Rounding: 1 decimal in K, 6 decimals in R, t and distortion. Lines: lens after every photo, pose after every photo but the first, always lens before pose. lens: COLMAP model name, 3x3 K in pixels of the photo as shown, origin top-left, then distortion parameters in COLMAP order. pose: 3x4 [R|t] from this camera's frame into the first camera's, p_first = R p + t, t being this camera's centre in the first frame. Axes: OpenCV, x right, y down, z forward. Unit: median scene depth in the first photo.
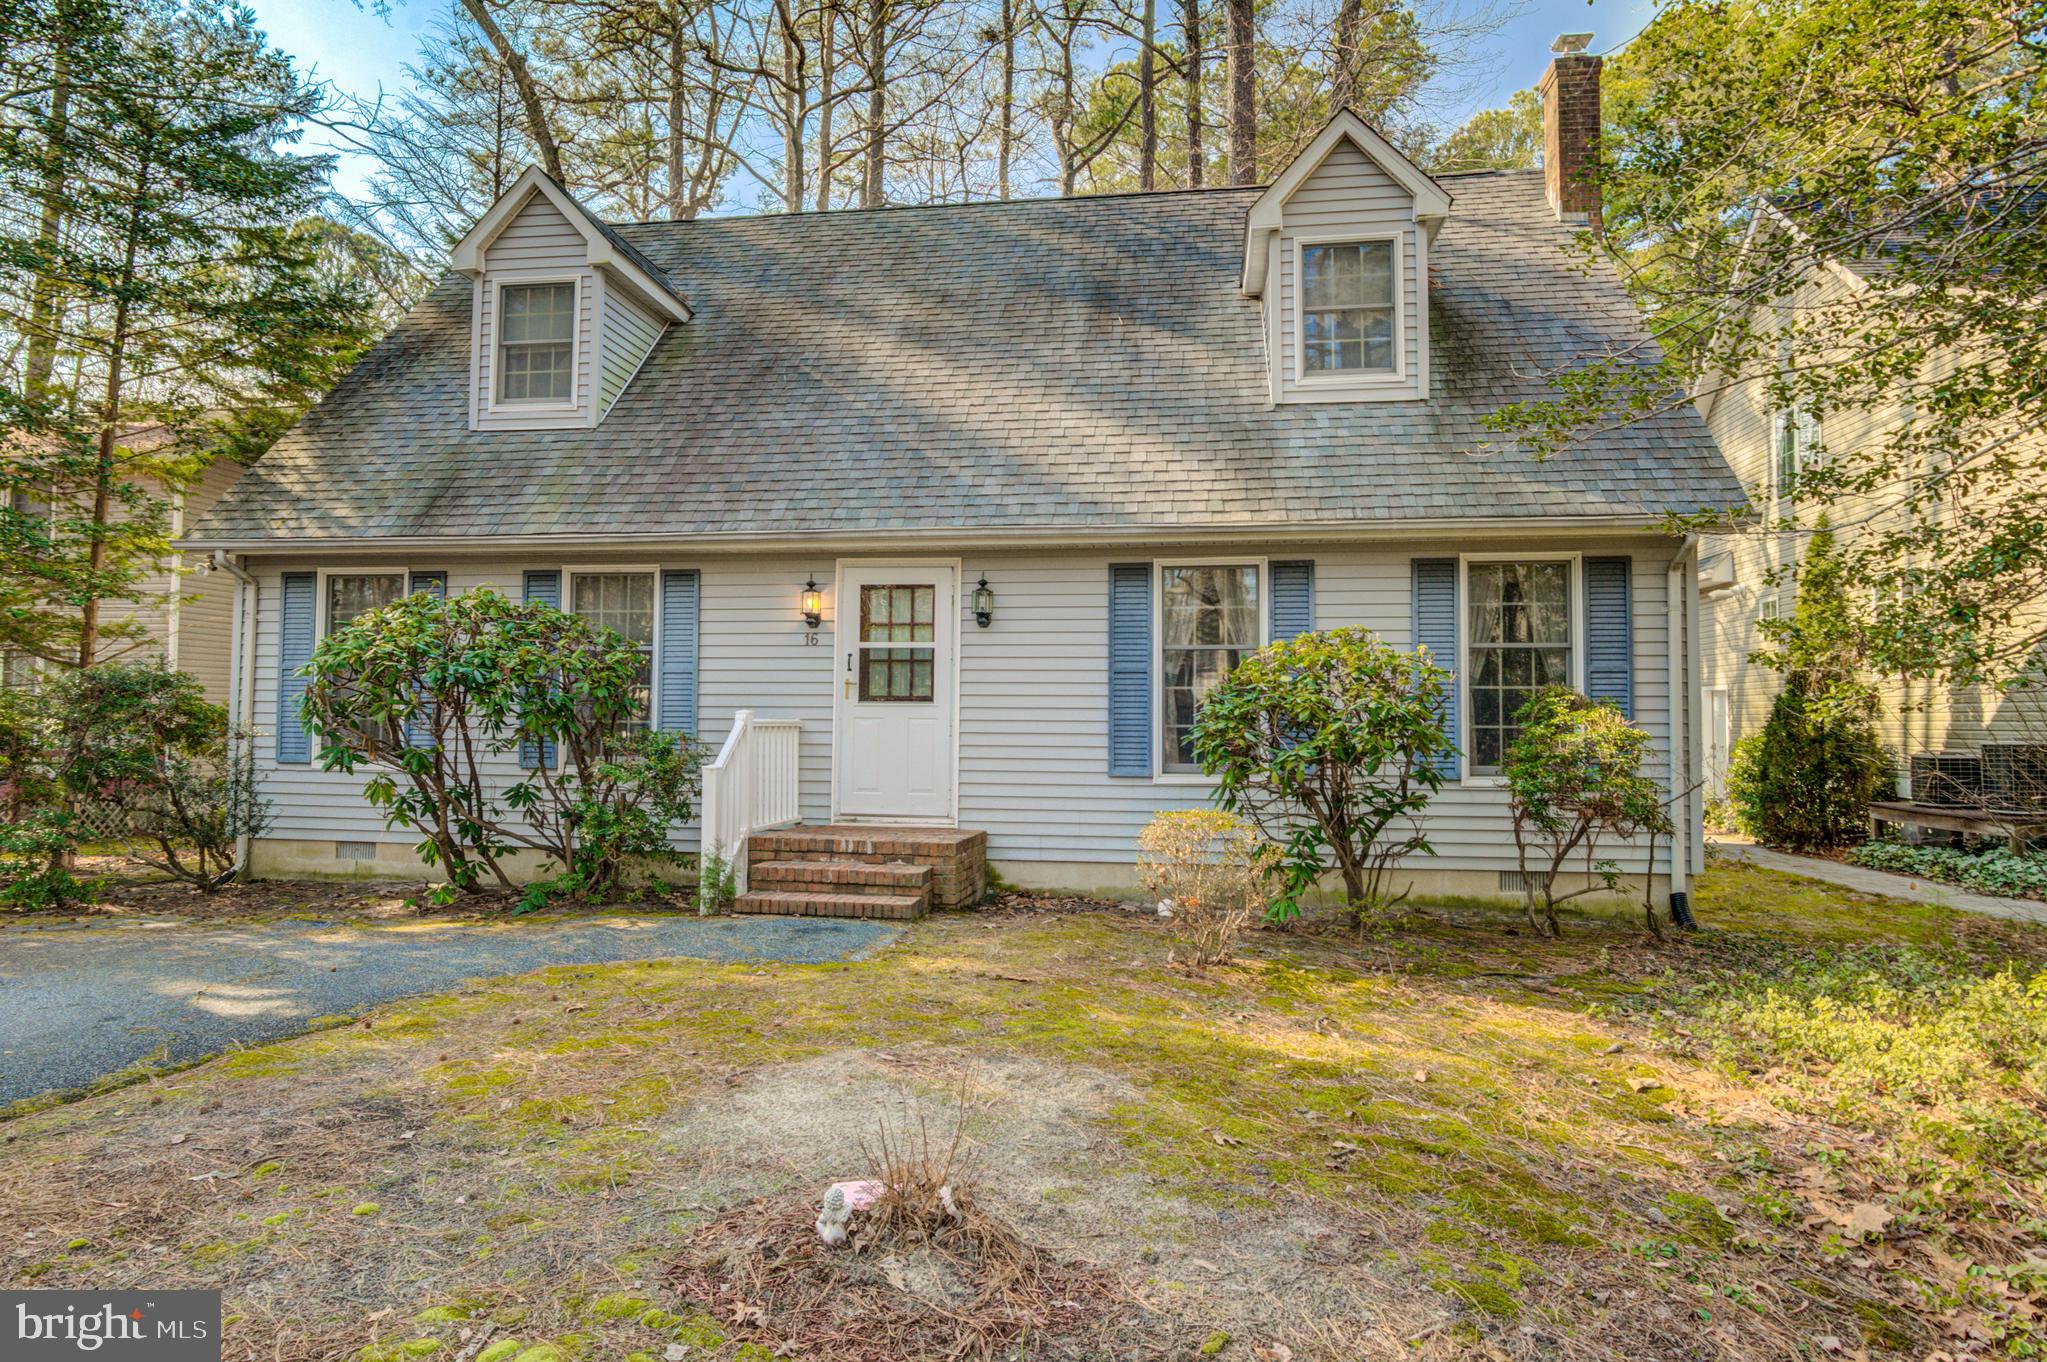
lens RADIAL K [[1204.8, 0, 1013.9], [0, 1204.8, 676.2], [0, 0, 1]] dist [-0.016527, -0.000947]
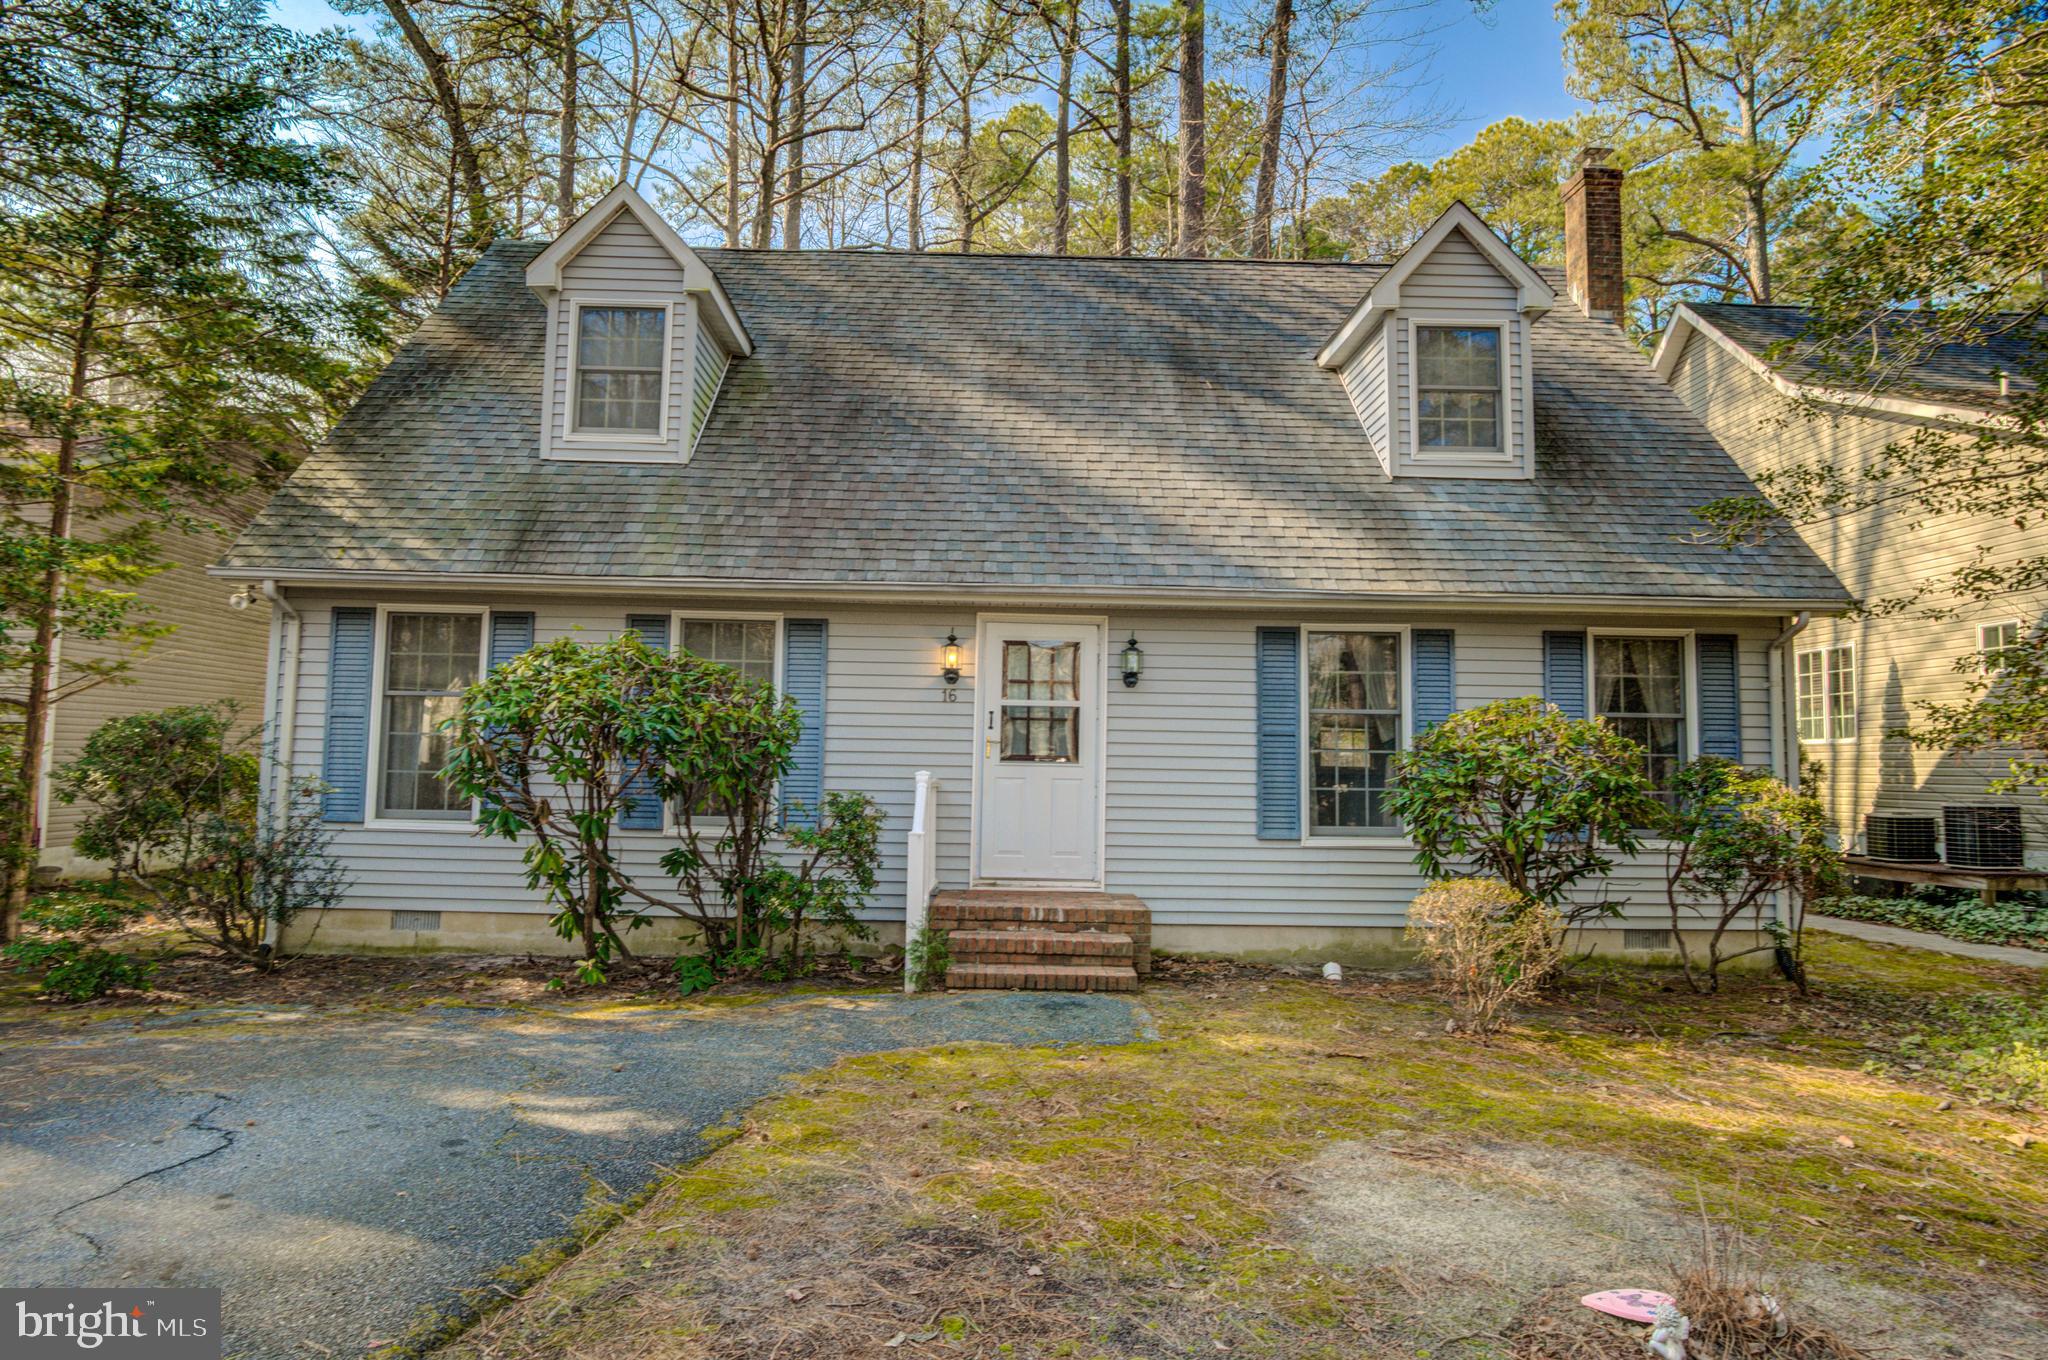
lens RADIAL K [[1205.4, 0, 1014.4], [0, 1205.4, 675.2], [0, 0, 1]] dist [-0.016527, -0.000947]
pose [[0.985937, 0.021838, 0.165685, -0.281710], [-0.015864, 0.999178, -0.037295, -0.011970], [-0.166364, 0.034142, 0.985473, 0.041634]]
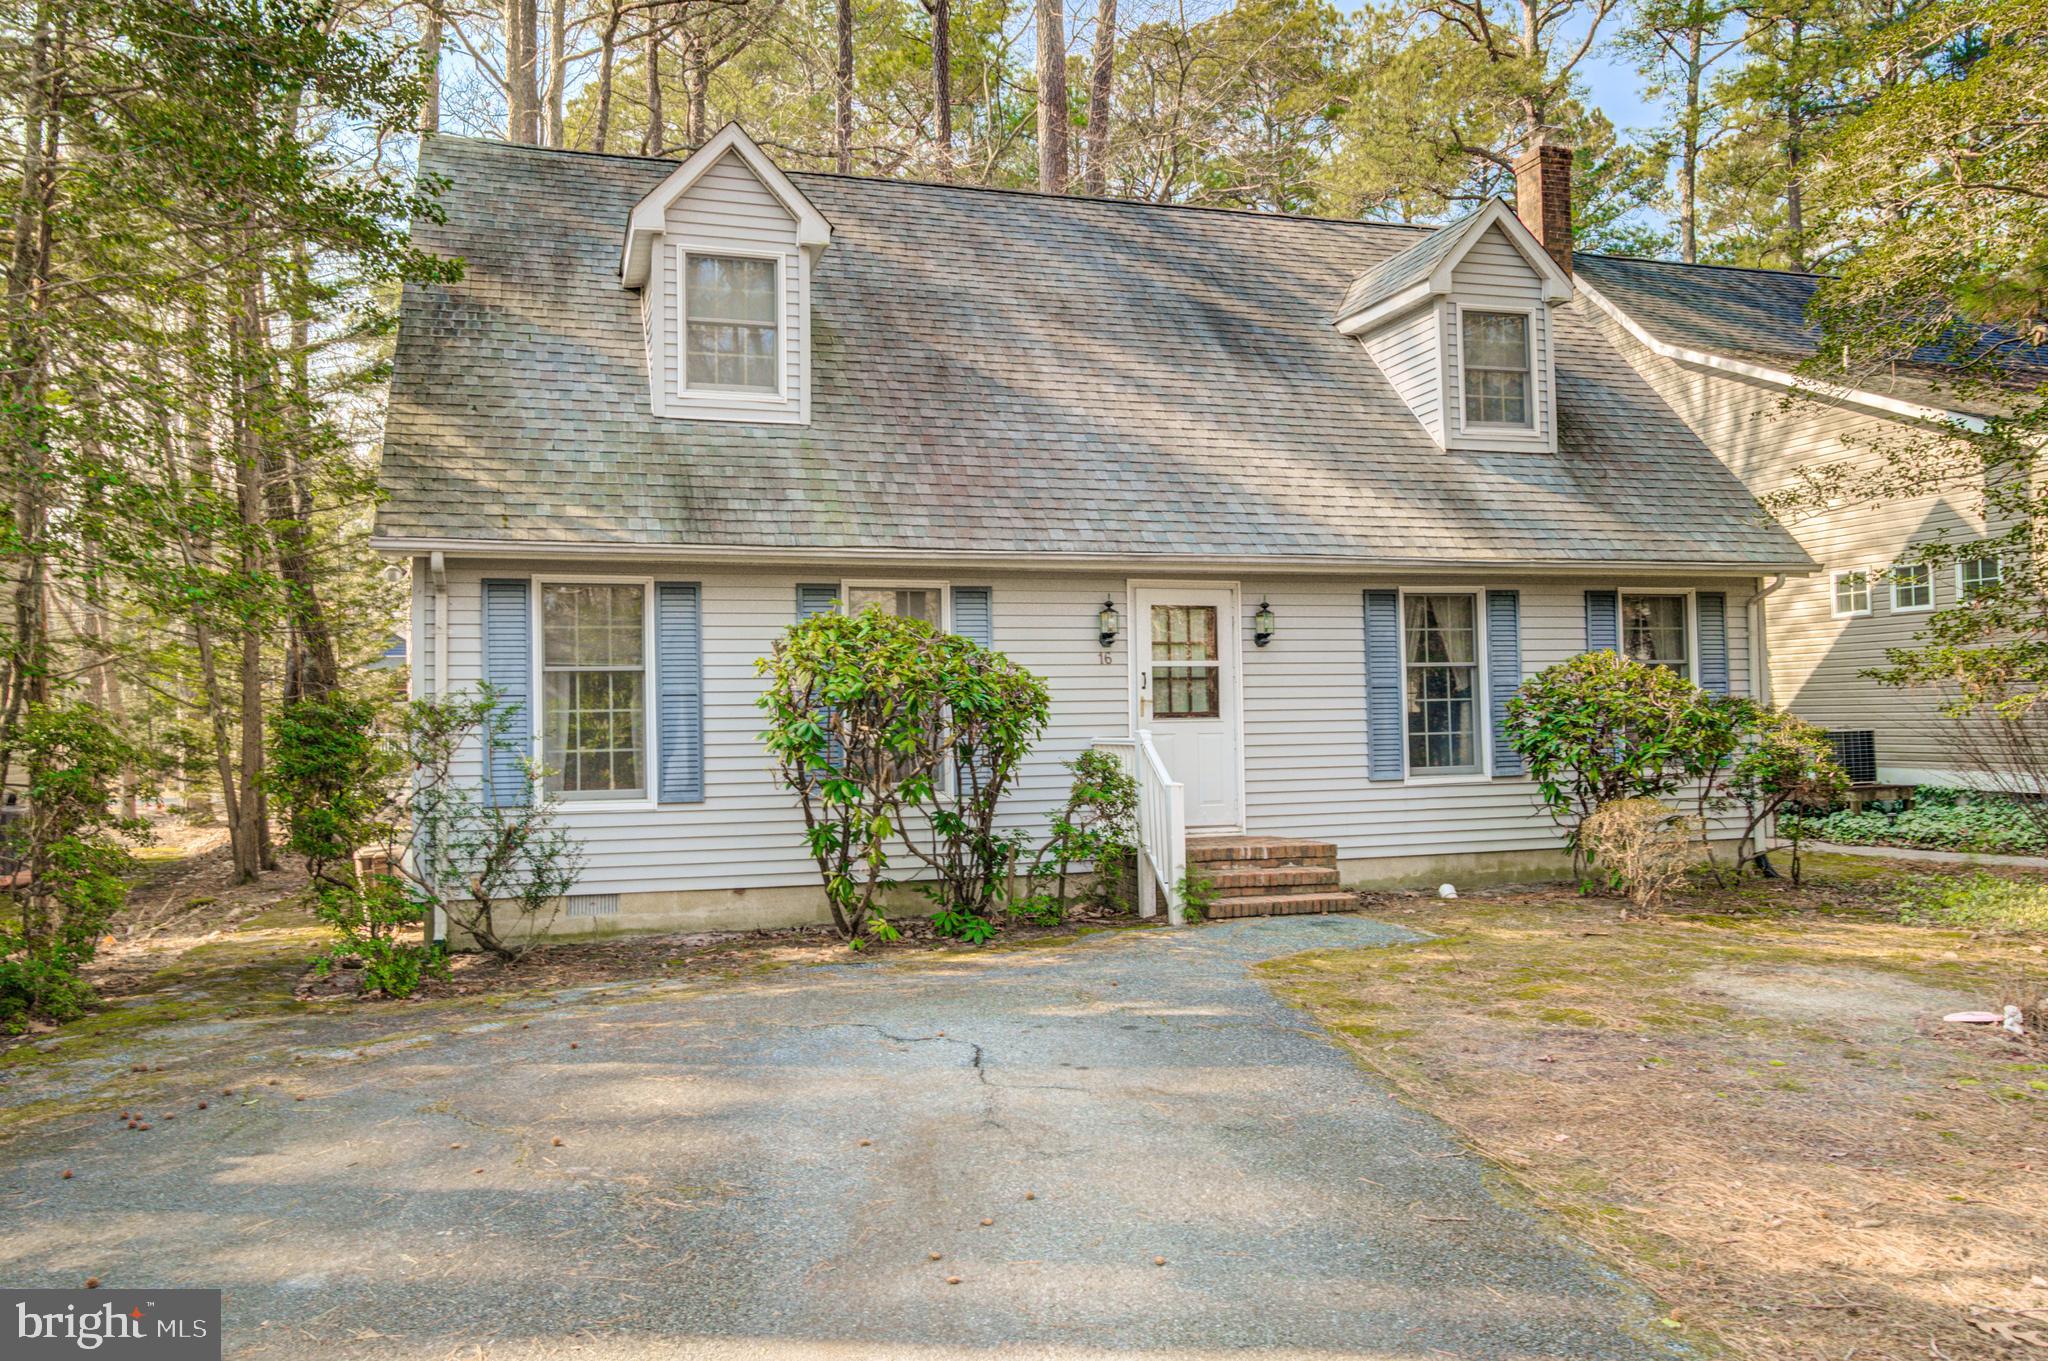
lens RADIAL K [[1494.5, 0, 1009.8], [0, 1494.5, 683.6], [0, 0, 1]] dist [-0.002417, -0.000489]
pose [[0.902619, -0.012244, 0.430267, -0.795432], [0.008180, 0.999903, 0.011294, -0.024590], [-0.430363, -0.006675, 0.902631, -0.103238]]
